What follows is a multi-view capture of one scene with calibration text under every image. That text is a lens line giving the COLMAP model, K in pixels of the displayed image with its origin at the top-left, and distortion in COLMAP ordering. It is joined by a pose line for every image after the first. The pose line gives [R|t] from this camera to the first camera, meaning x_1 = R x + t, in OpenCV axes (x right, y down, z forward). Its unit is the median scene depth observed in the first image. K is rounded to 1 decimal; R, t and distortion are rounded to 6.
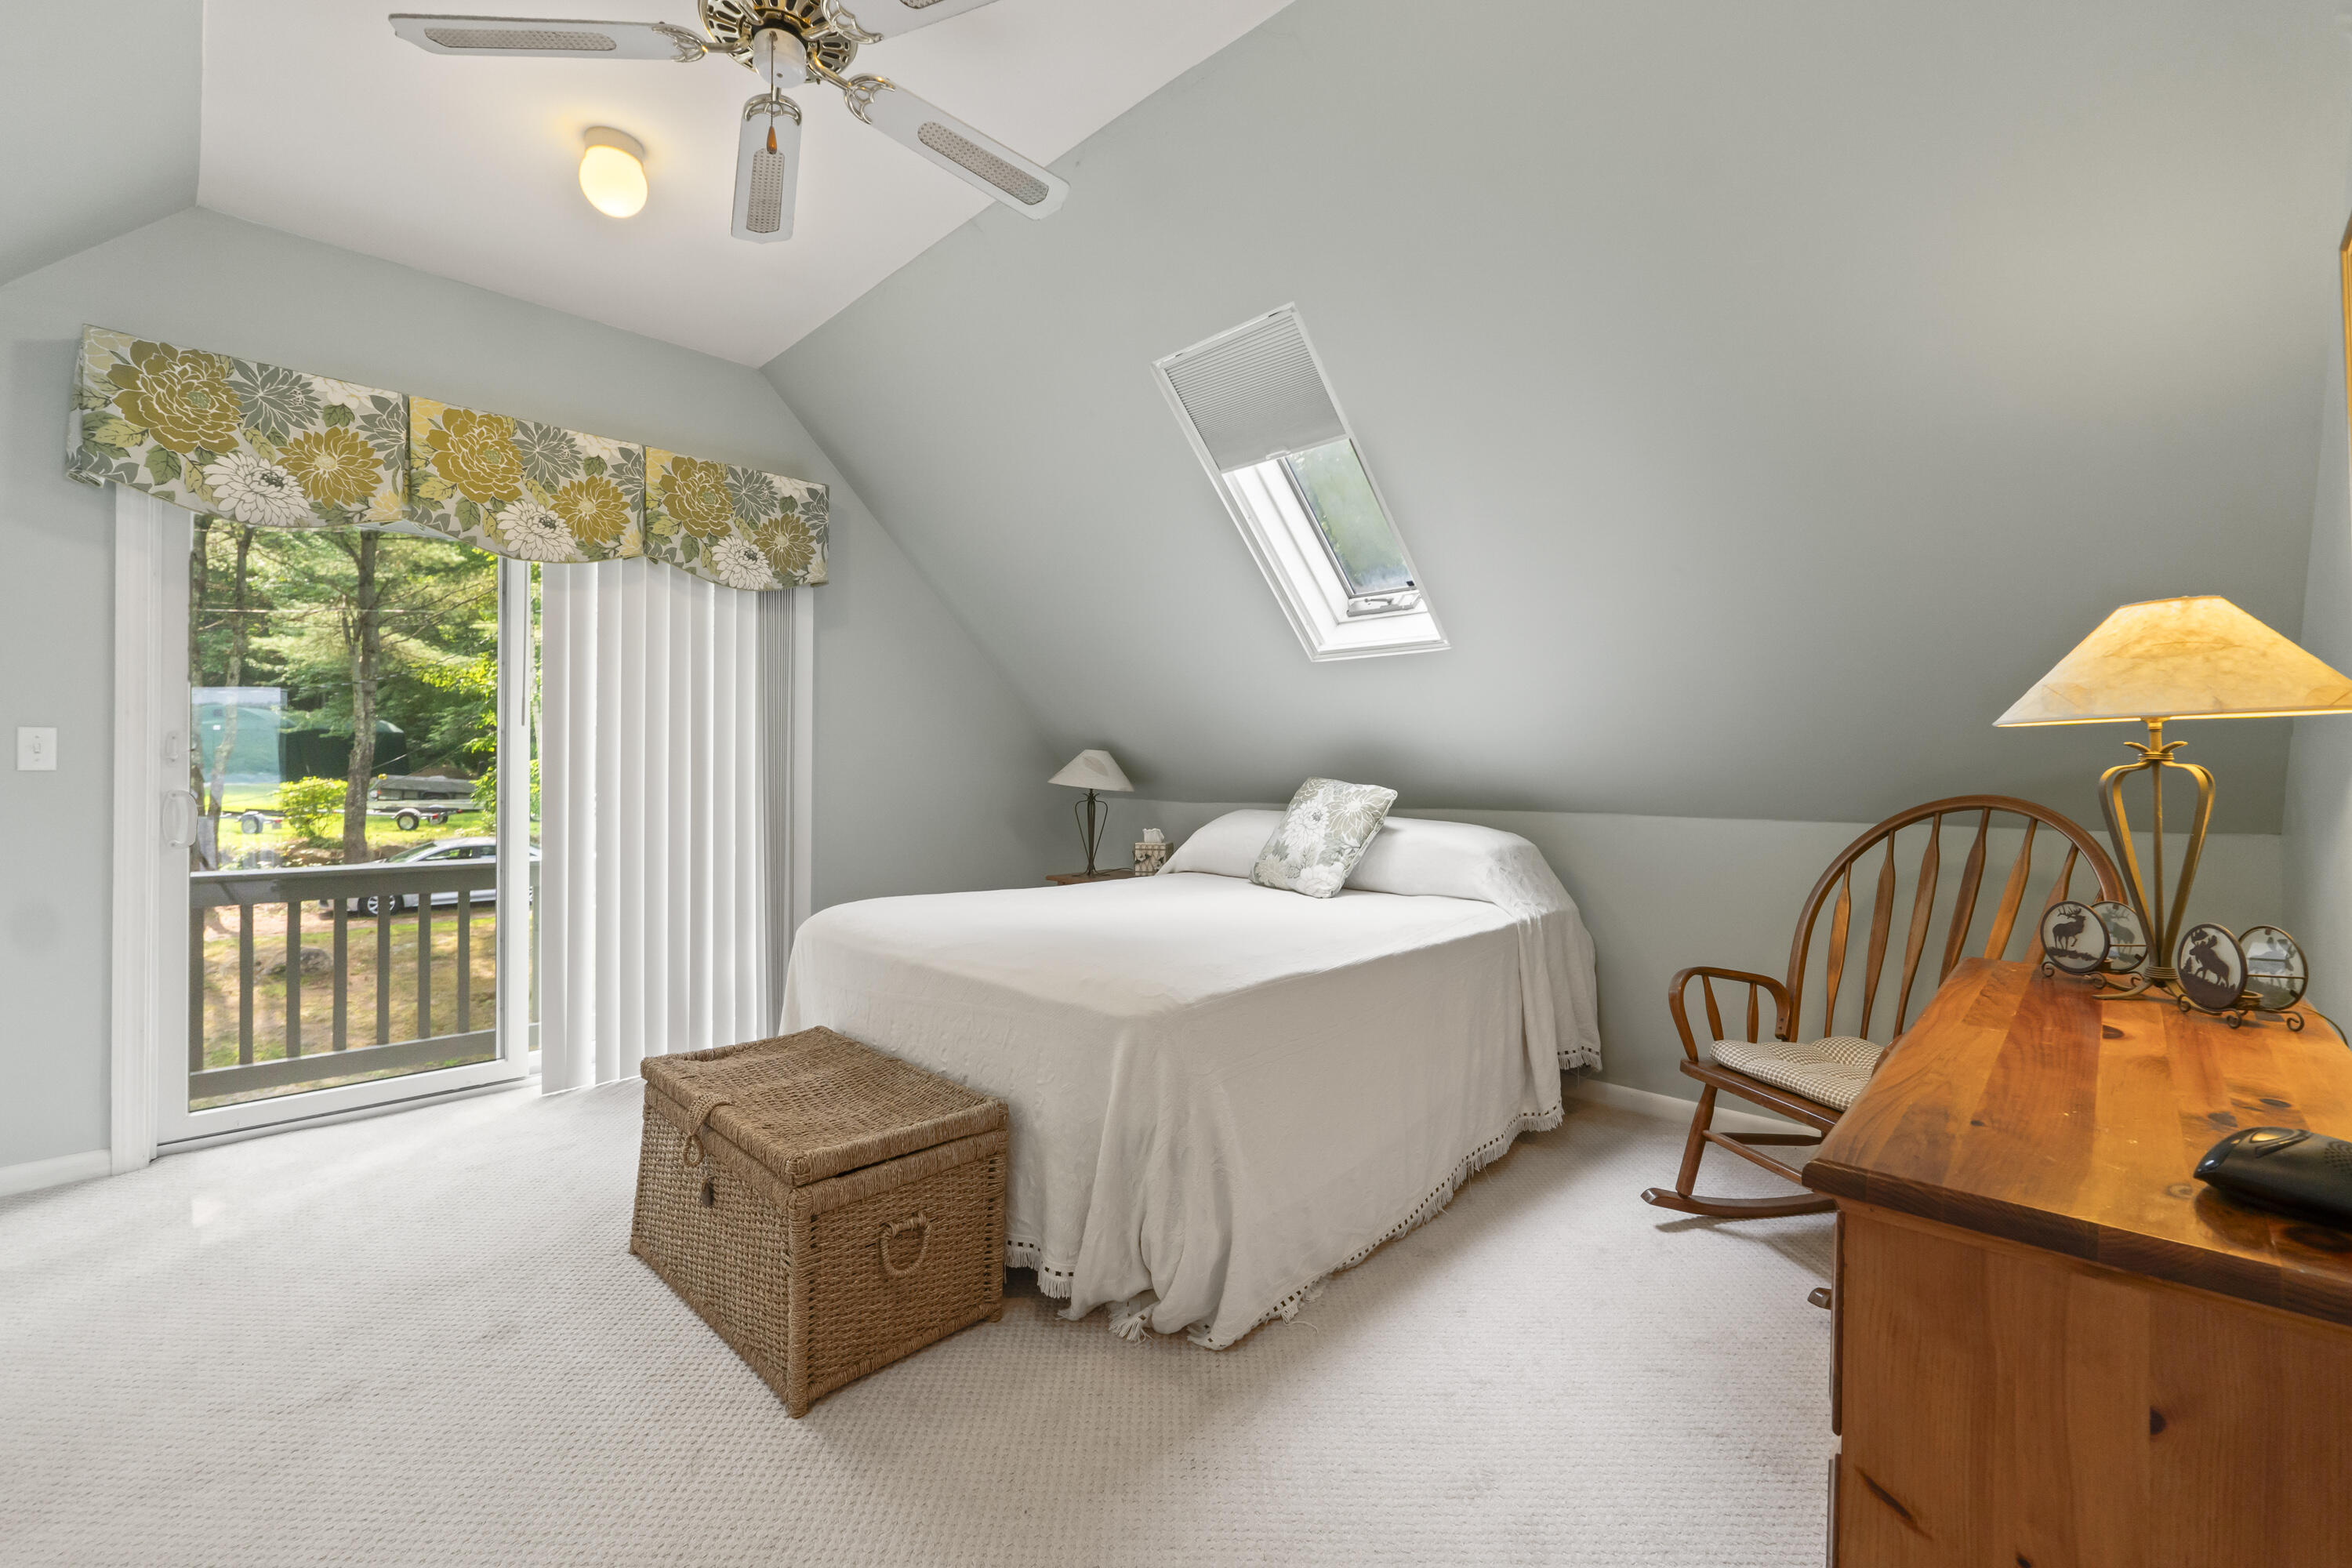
lens RADIAL K [[980.7, 0, 1175.0], [0, 980.7, 782.7], [0, 0, 1]] dist [-0.004653, -0.000782]
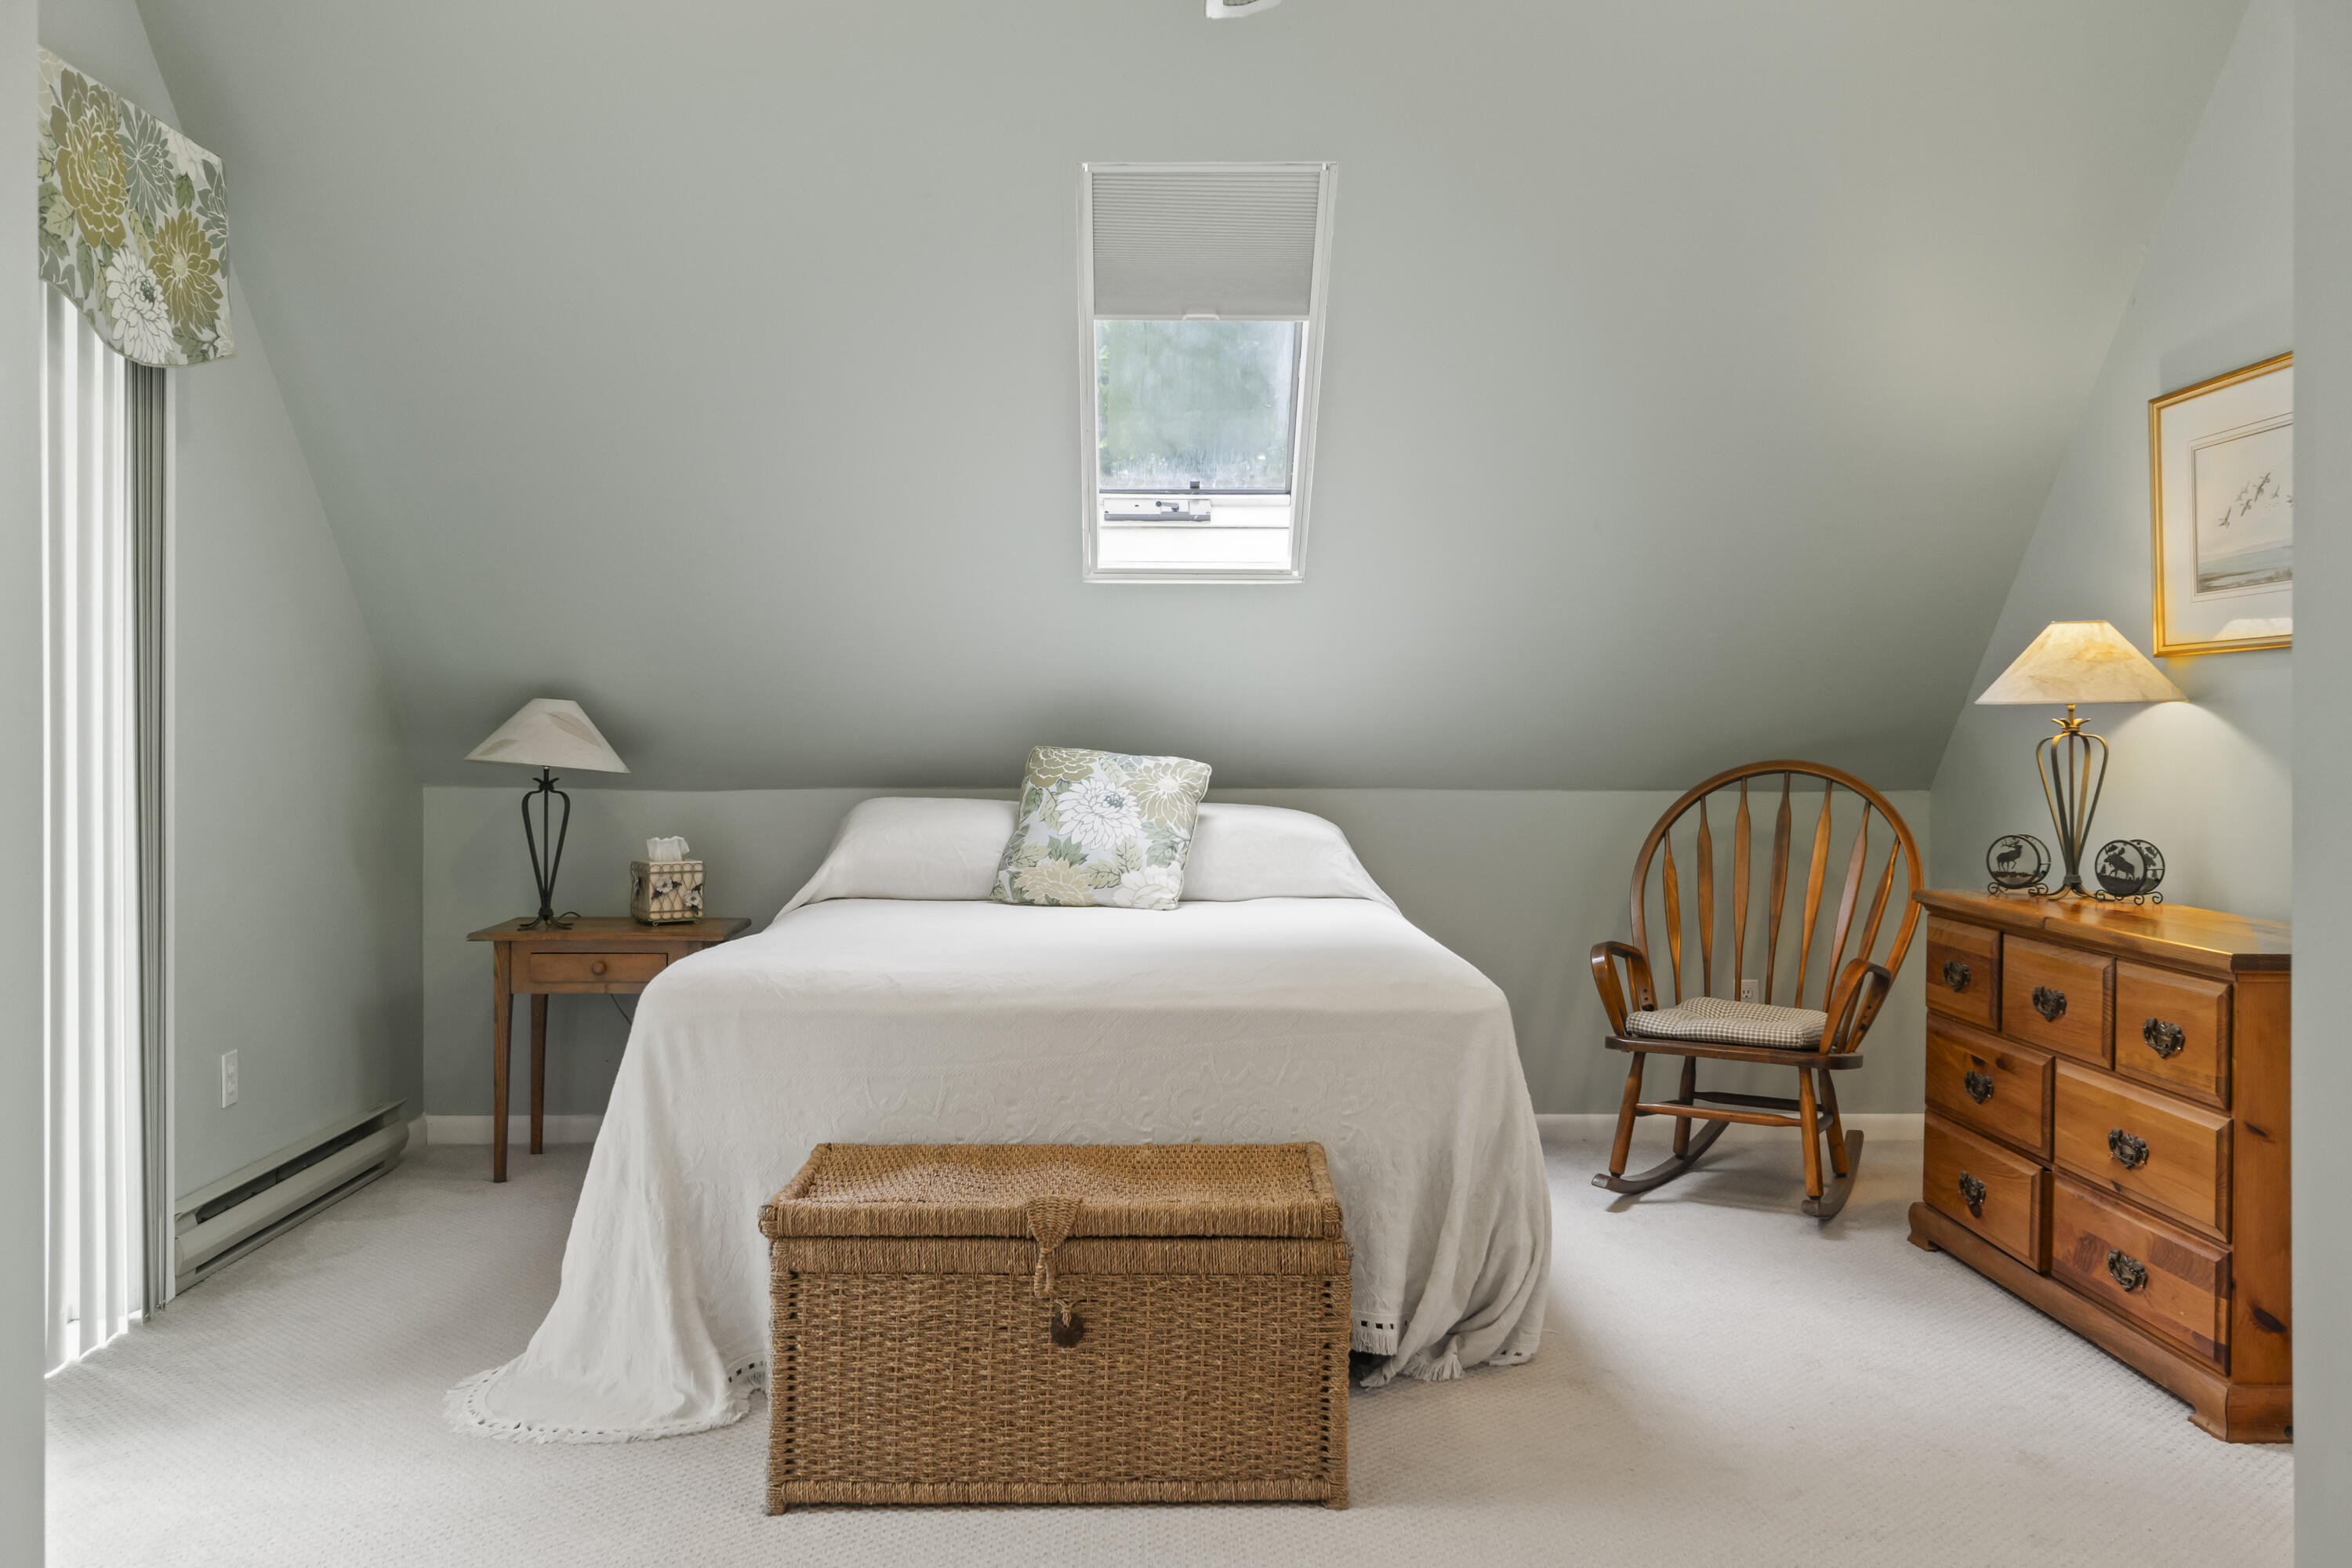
lens RADIAL K [[1963.7, 0, 1173.1], [0, 1963.7, 778.1], [0, 0, 1]] dist [0.000826, -0.011894]
pose [[0.703754, -0.015630, 0.710271, -0.944757], [0.007944, 0.999869, 0.014132, -0.002838], [-0.710399, -0.004303, 0.703786, -0.046472]]
